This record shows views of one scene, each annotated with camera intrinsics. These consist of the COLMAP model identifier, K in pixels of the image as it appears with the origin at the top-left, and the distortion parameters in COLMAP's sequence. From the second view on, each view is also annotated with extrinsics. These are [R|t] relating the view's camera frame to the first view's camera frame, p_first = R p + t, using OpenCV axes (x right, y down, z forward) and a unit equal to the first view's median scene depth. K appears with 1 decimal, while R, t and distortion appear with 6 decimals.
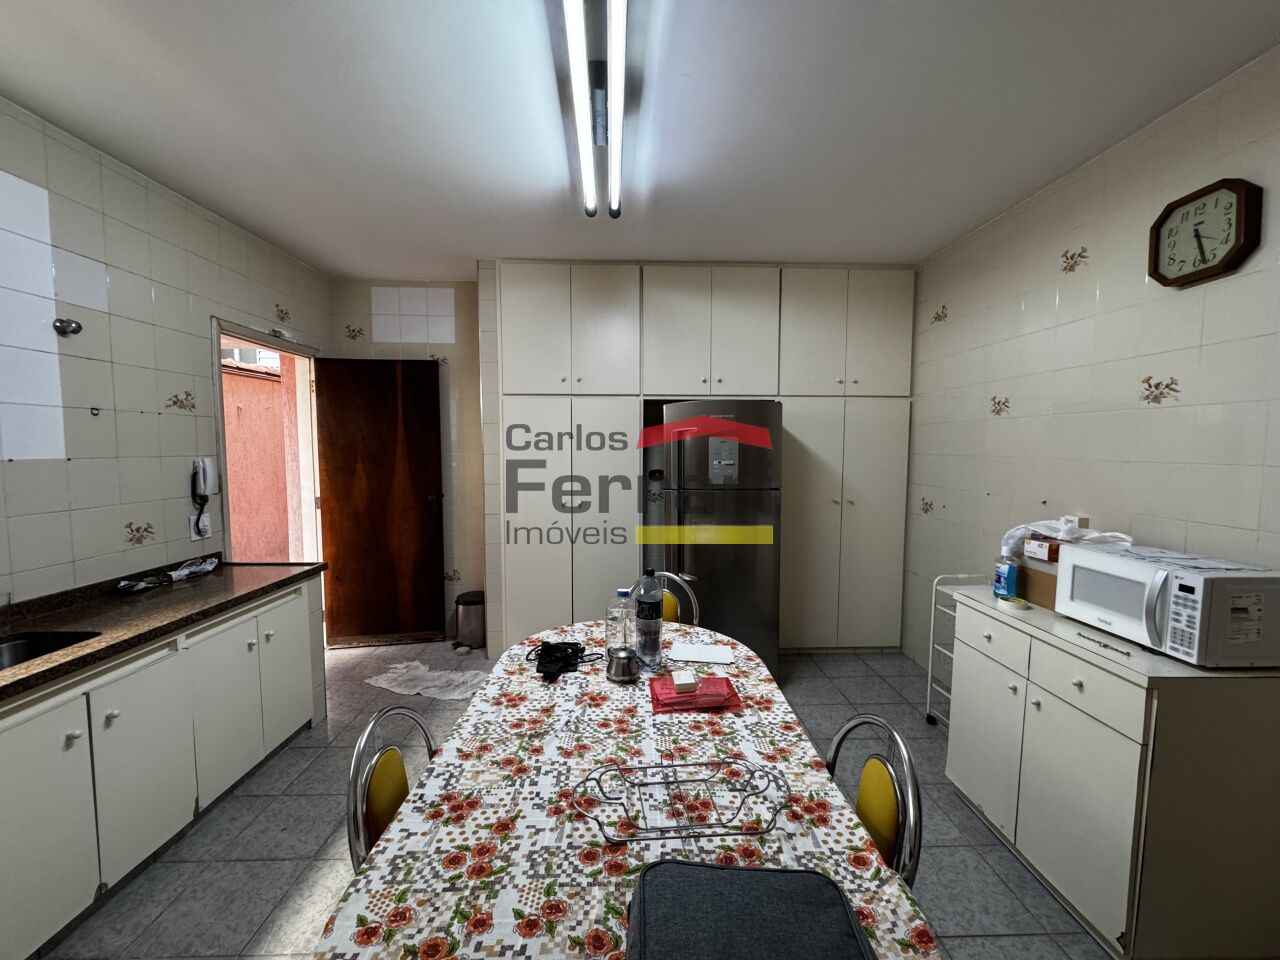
lens RADIAL K [[509.9, 0, 640.0], [0, 509.9, 480.0], [0, 0, 1]] dist [-0.000649, -0.000065]
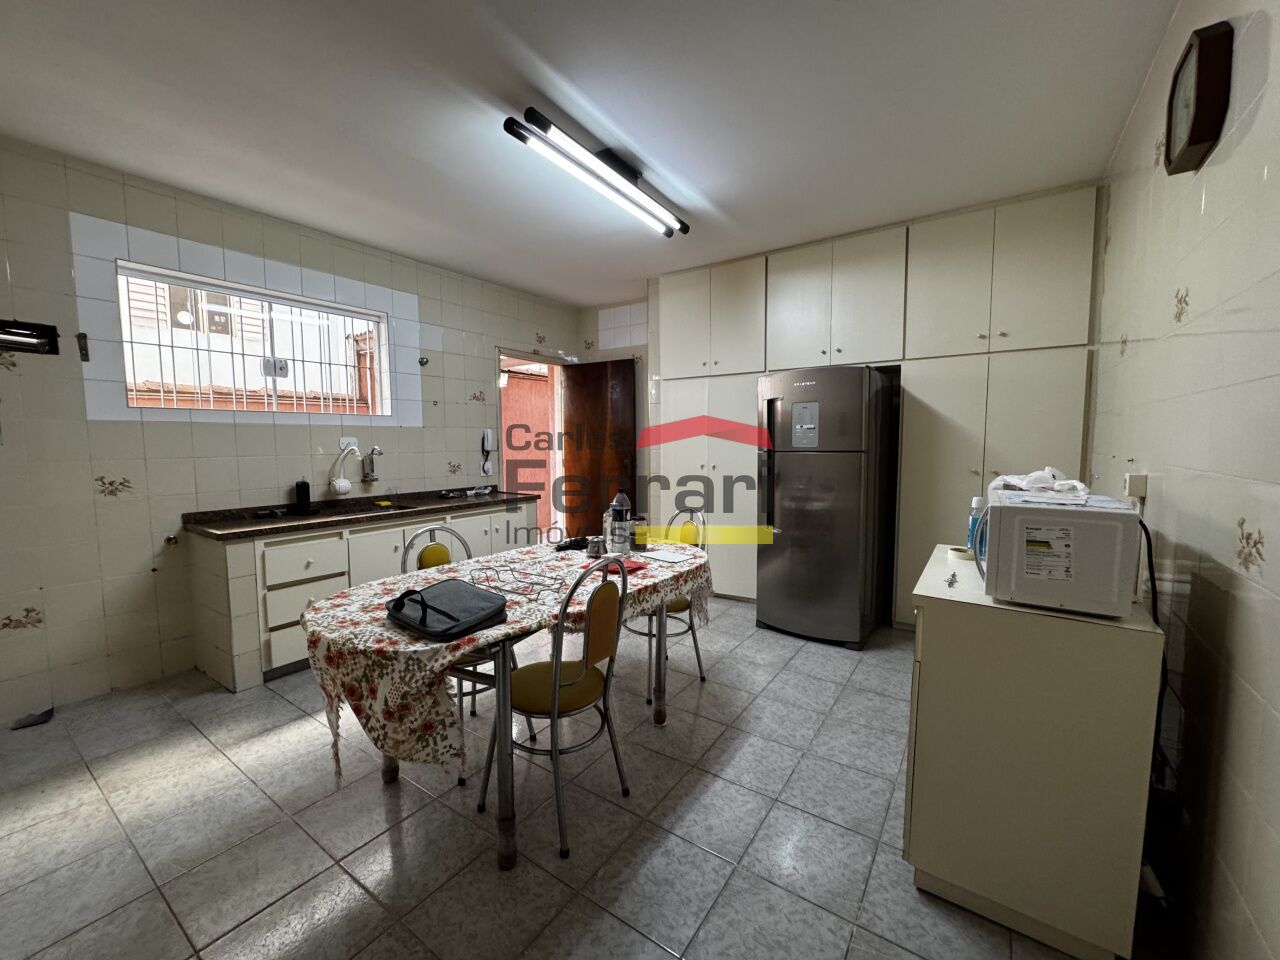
lens RADIAL K [[509.9, 0, 640.0], [0, 509.9, 480.0], [0, 0, 1]] dist [-0.000649, -0.000065]
pose [[0.807562, 0.038894, -0.588499, 0.460142], [-0.031103, 0.999243, 0.023359, 0.057028], [0.588962, -0.000560, 0.808161, -0.075780]]
